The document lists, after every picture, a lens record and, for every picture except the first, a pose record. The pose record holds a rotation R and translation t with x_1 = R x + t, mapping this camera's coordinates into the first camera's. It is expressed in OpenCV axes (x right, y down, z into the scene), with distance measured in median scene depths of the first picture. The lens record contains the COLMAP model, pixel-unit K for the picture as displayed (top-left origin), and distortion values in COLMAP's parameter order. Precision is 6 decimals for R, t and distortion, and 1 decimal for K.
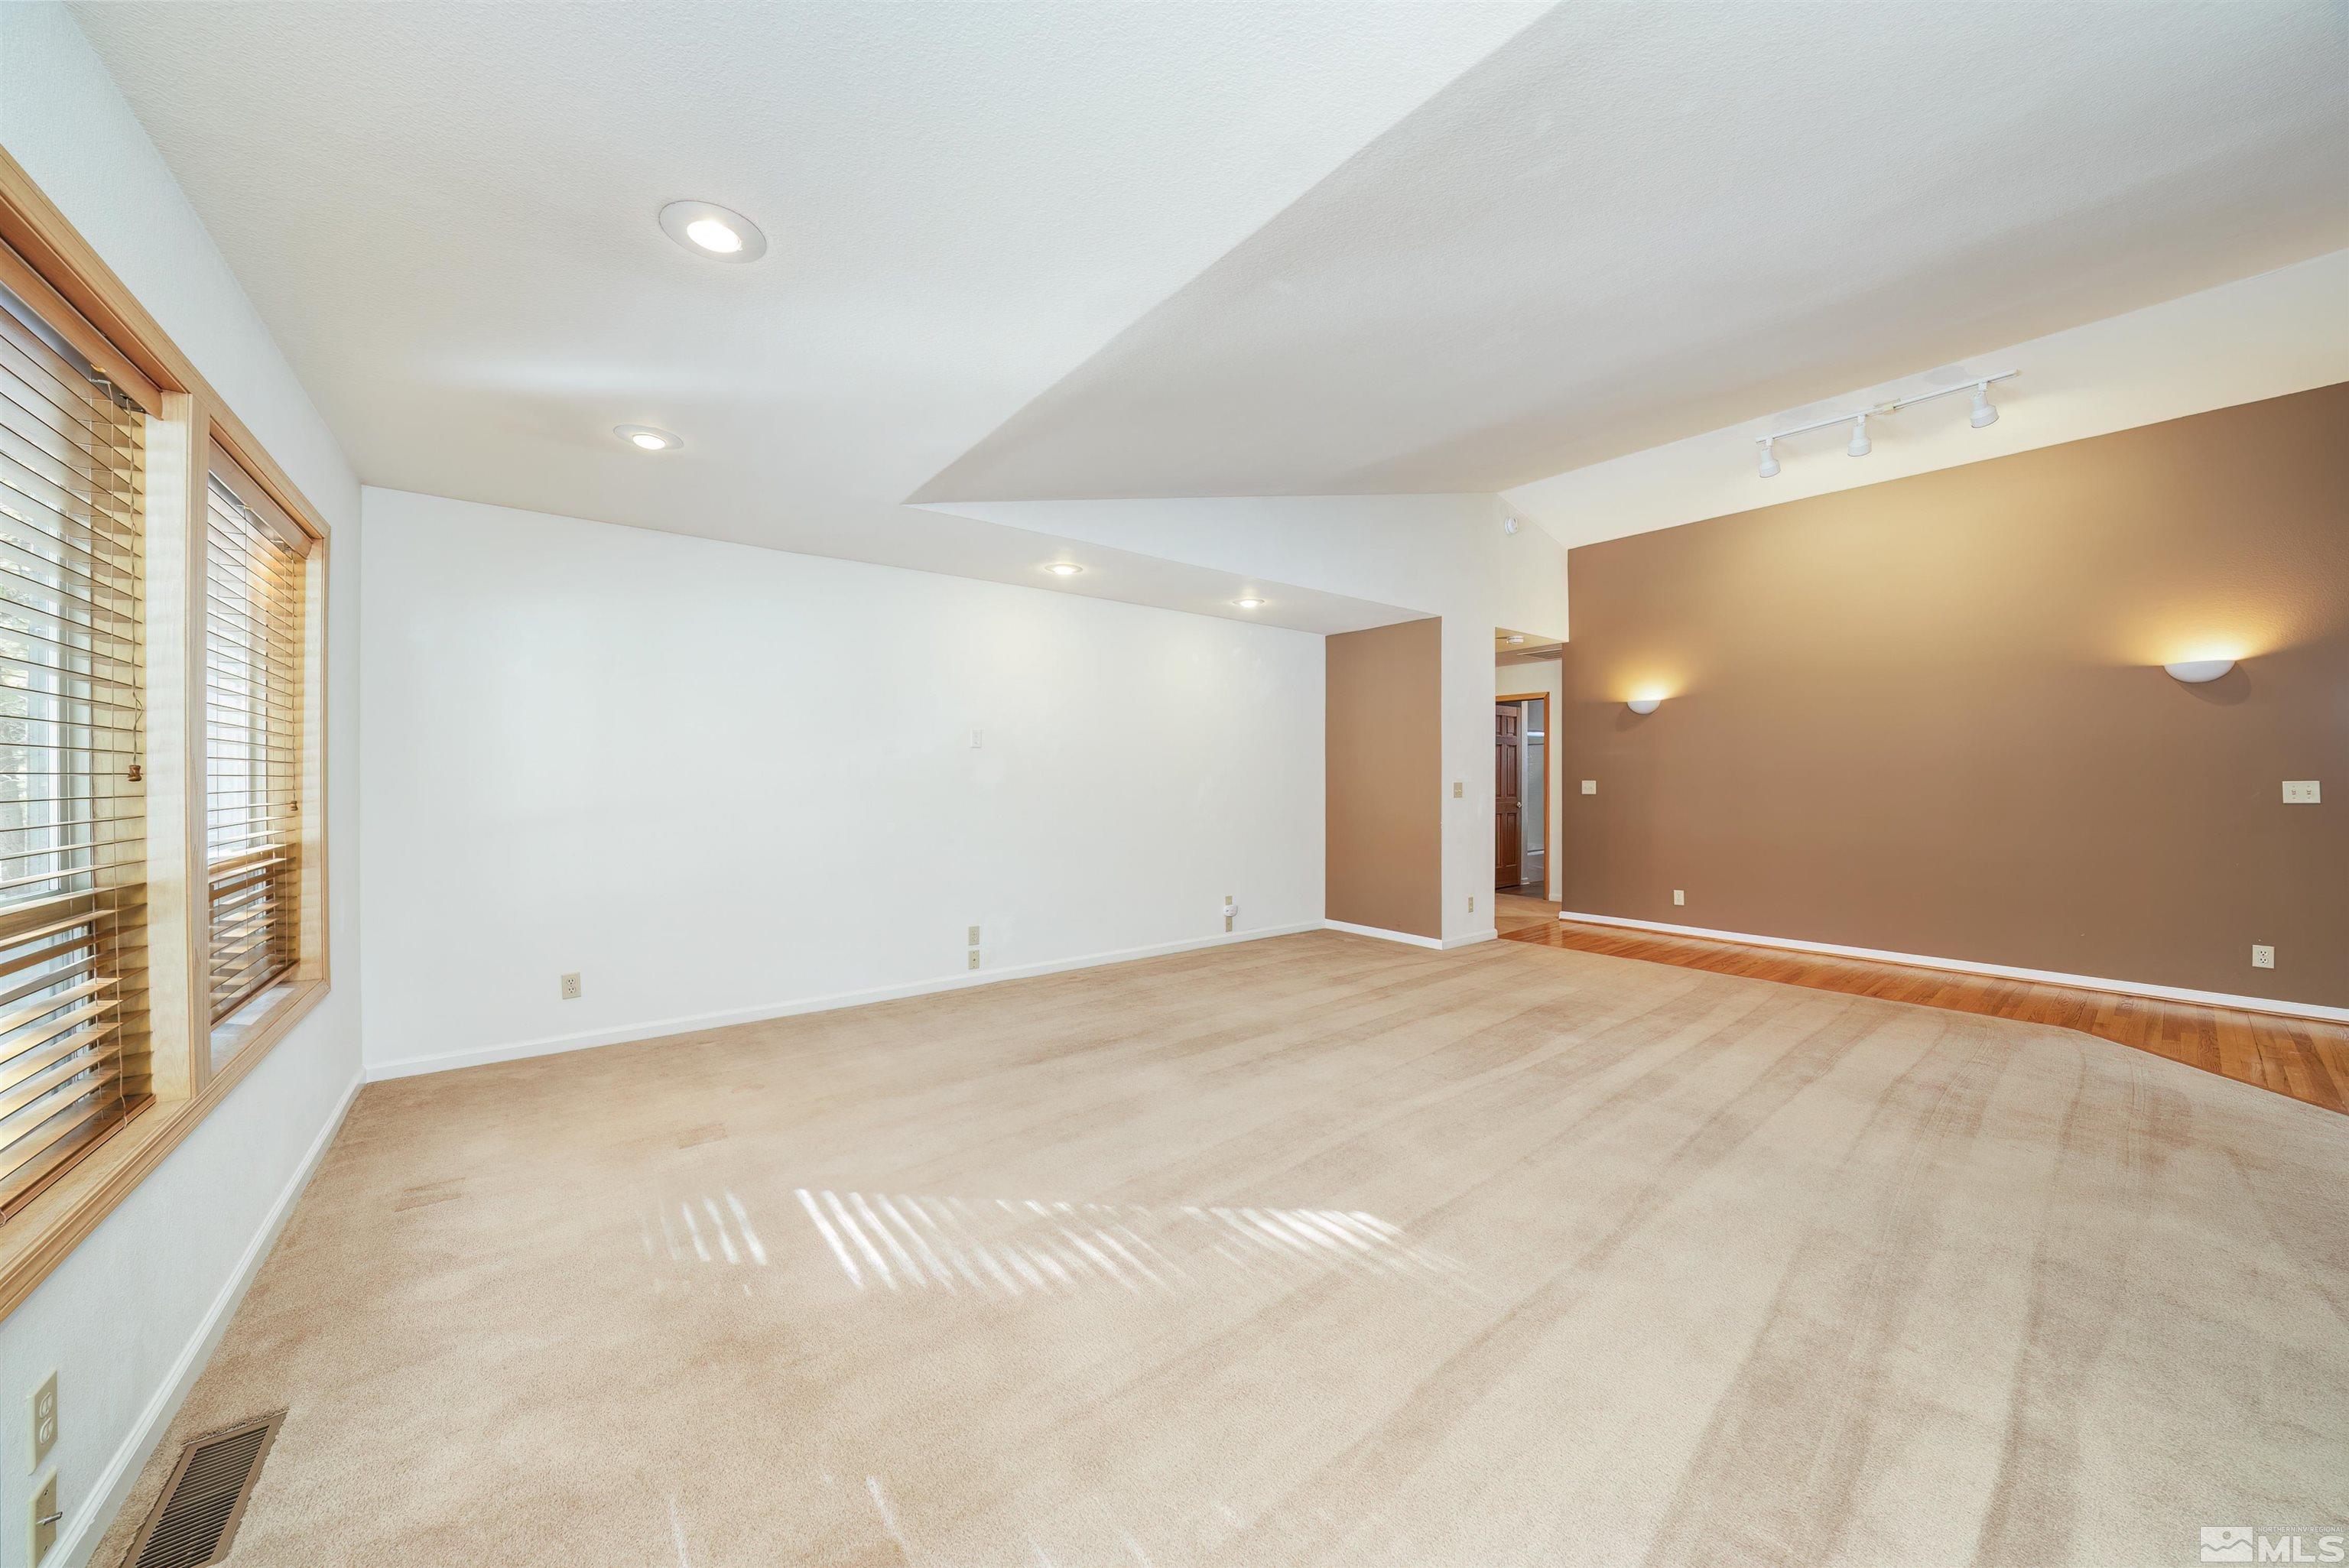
lens RADIAL K [[827.8, 0, 1175.7], [0, 827.8, 778.2], [0, 0, 1]] dist [-0.024131, 0.001338]
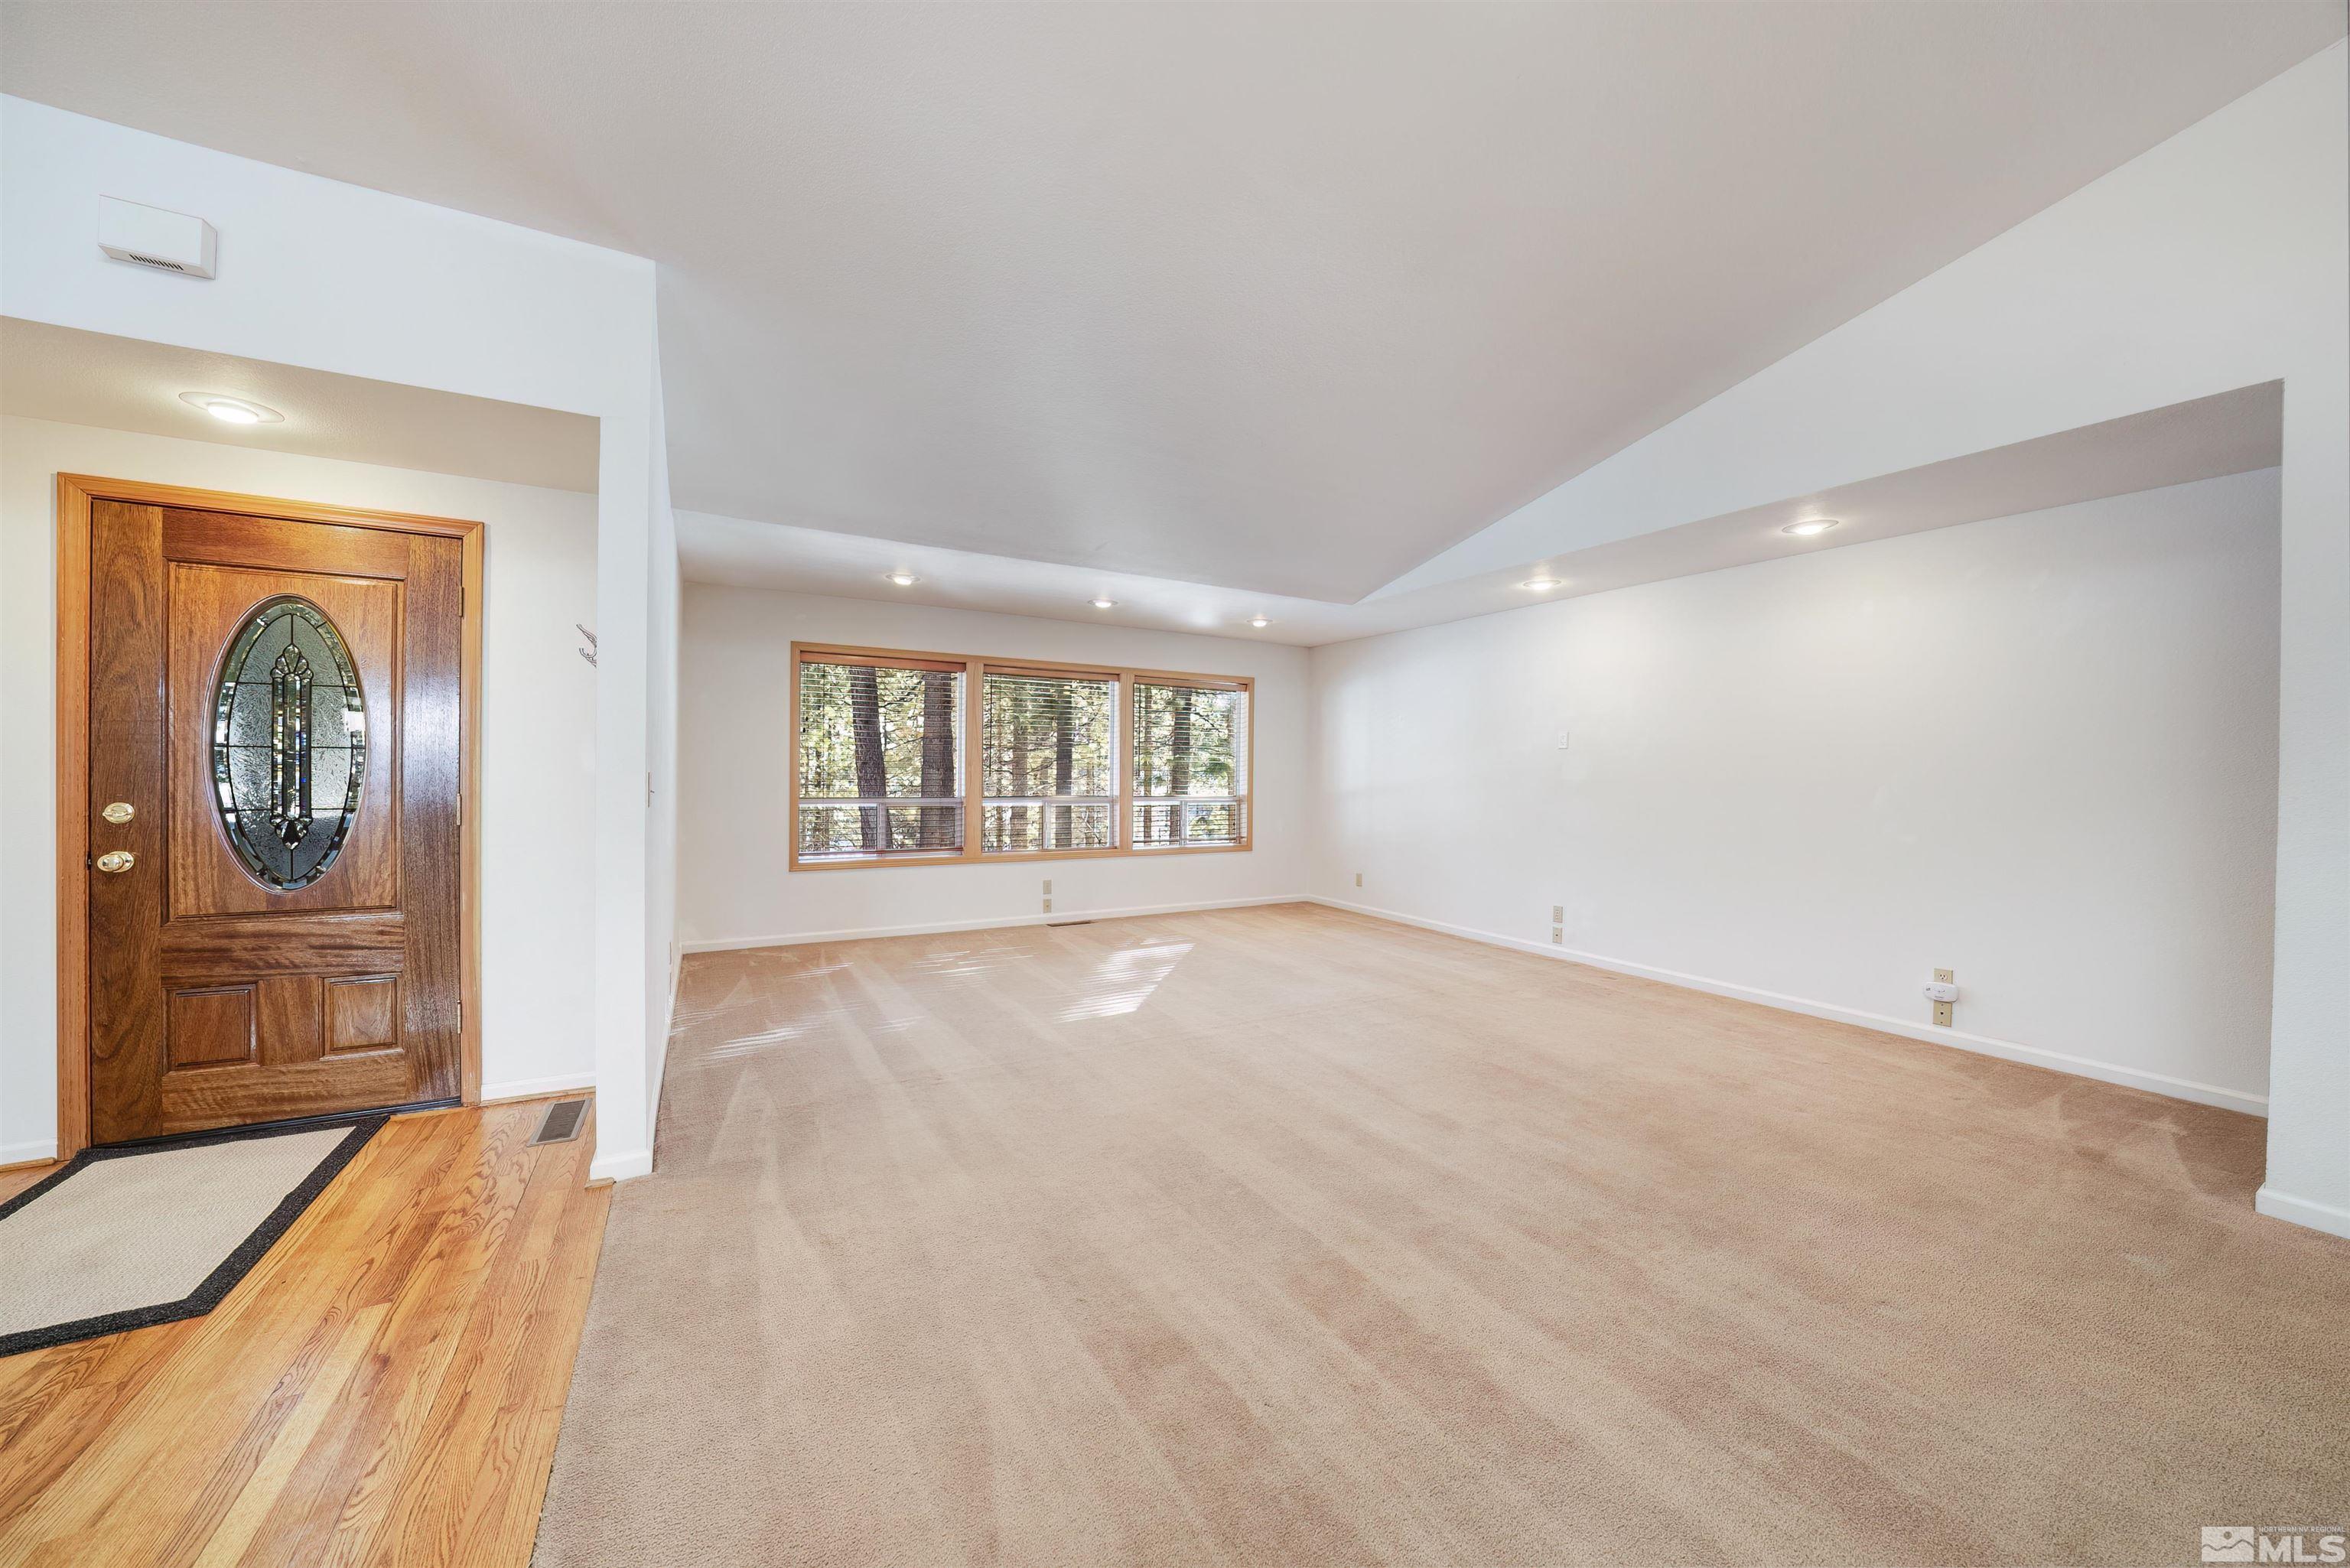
lens RADIAL K [[820.6, 0, 1177.8], [0, 820.6, 775.9], [0, 0, 1]] dist [-0.029543, 0.004294]
pose [[-0.140962, 0.004959, -0.990003, 0.839346], [-0.014375, 0.999872, 0.007055, 0.000423], [0.989911, 0.015225, -0.140873, 0.573346]]
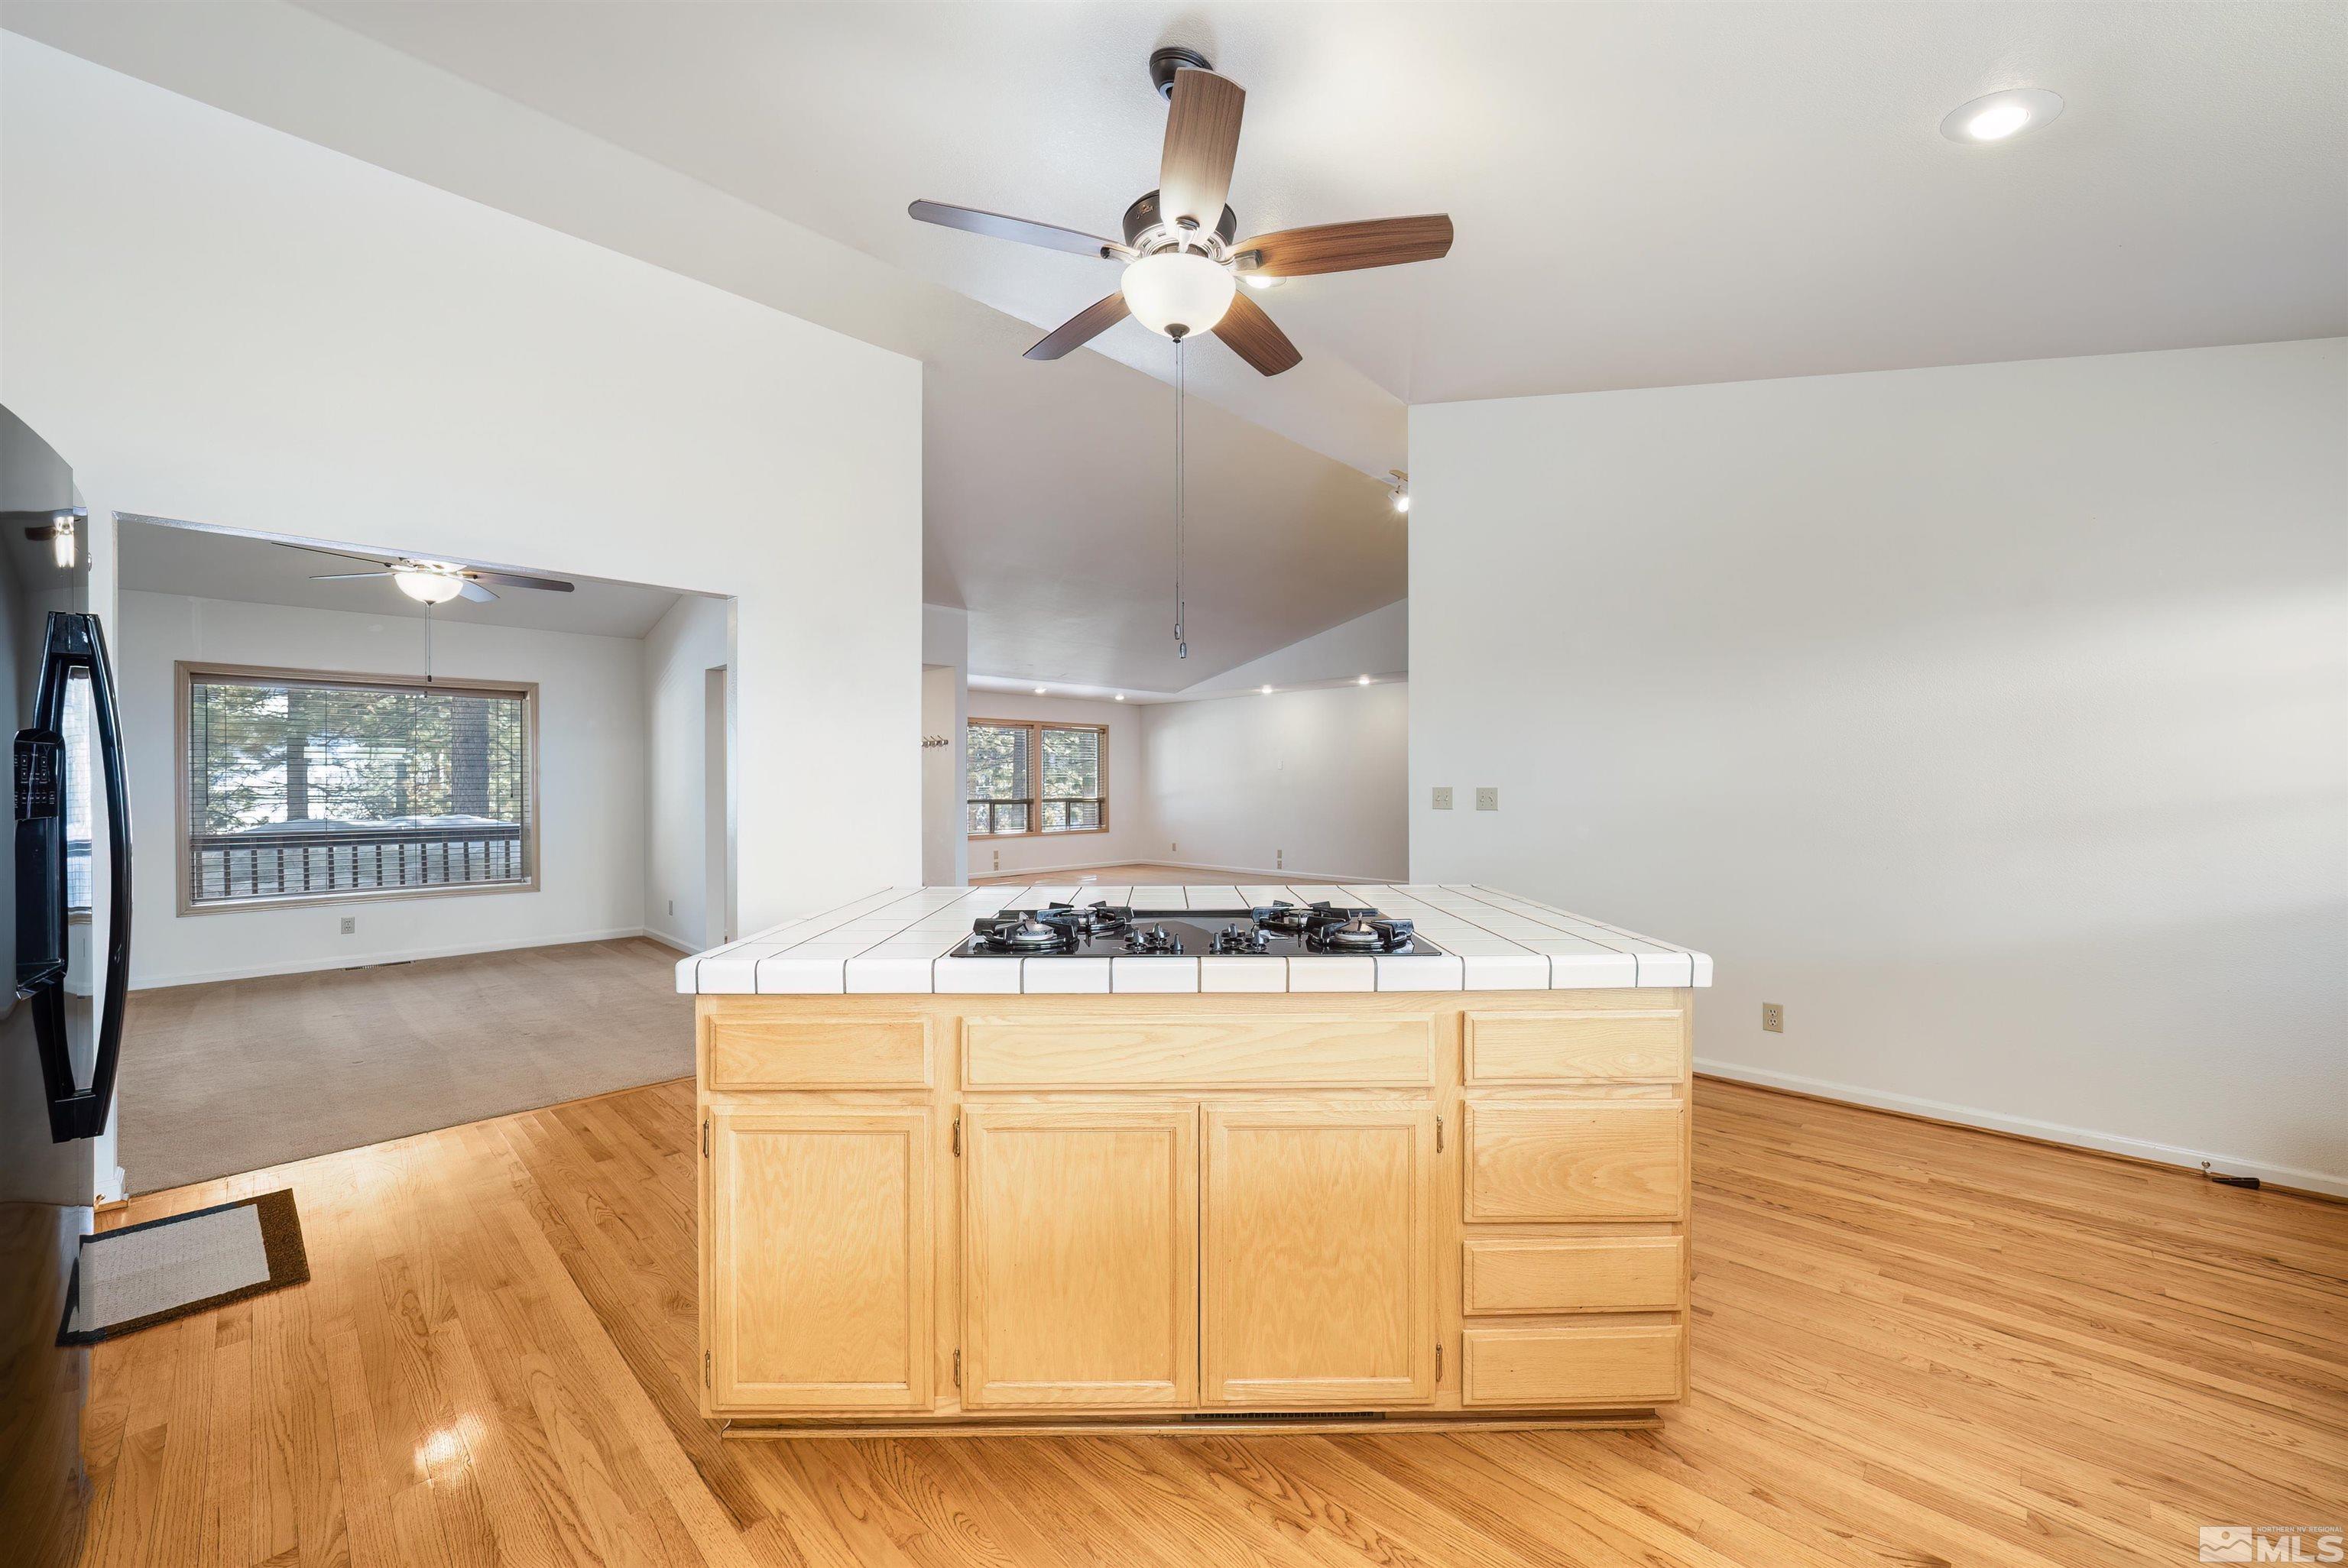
lens RADIAL K [[909.6, 0, 1174.0], [0, 909.6, 784.0], [0, 0, 1]] dist [-0.001105, -0.000096]
pose [[0.130400, 0.001766, -0.991460, 1.916252], [0.000883, 0.999998, 0.001897, -0.001570], [0.991461, -0.001122, 0.130399, 0.360910]]
